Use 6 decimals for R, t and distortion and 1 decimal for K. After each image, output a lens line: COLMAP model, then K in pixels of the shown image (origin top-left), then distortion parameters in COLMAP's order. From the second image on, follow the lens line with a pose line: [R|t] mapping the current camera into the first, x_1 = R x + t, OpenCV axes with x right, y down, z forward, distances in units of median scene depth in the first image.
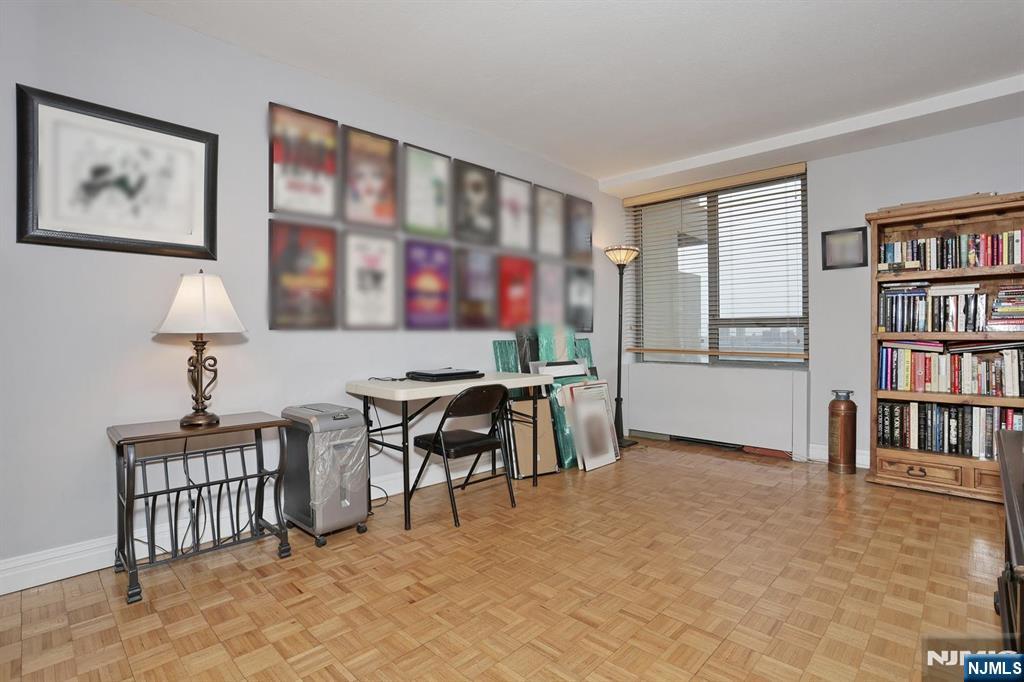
lens RADIAL K [[496.3, 0, 512.1], [0, 496.3, 342.2], [0, 0, 1]] dist [-0.064667, 0.024366]
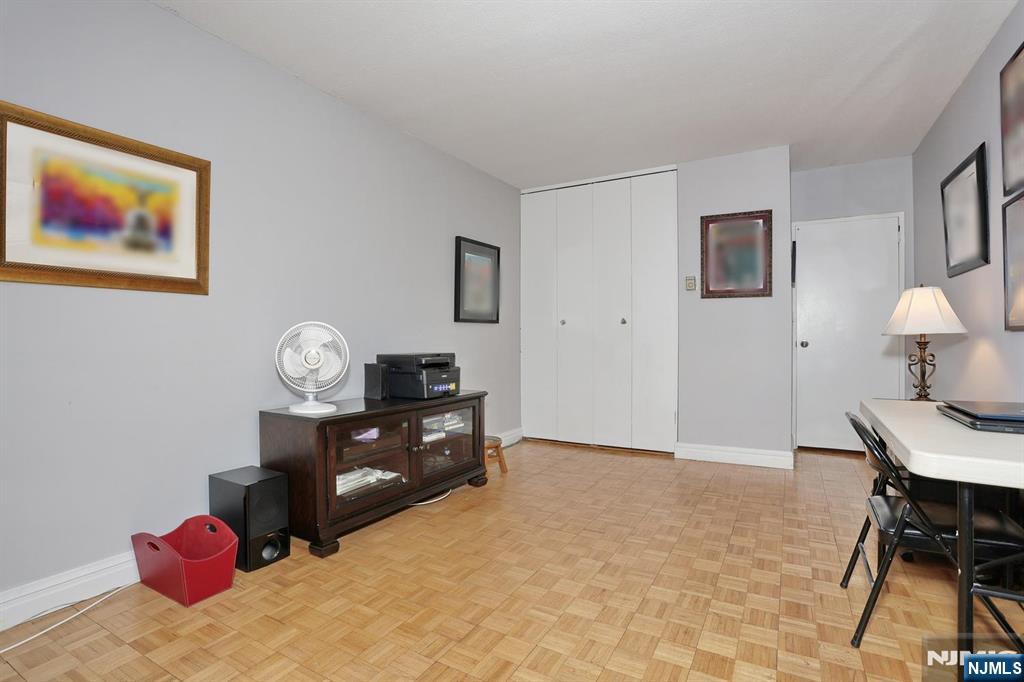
lens RADIAL K [[496.3, 0, 513.0], [0, 496.3, 333.5], [0, 0, 1]] dist [-0.064667, 0.024366]
pose [[-0.968454, 0.007754, -0.249071, 0.467641], [0.006023, 0.999952, 0.007710, -0.024452], [0.249119, 0.005966, -0.968455, 1.302268]]
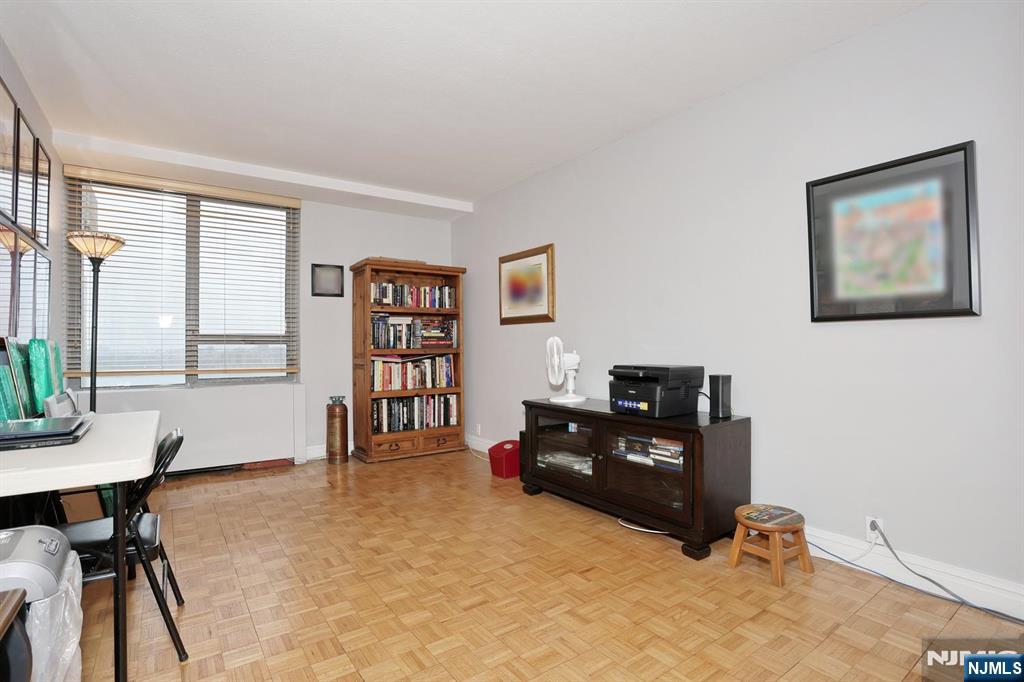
lens RADIAL K [[496.3, 0, 504.6], [0, 496.3, 339.9], [0, 0, 1]] dist [-0.064667, 0.024366]
pose [[0.184032, 0.014353, 0.982816, -0.525245], [0.020594, 0.999618, -0.018454, -0.012921], [-0.982705, 0.023636, 0.183666, 0.387418]]
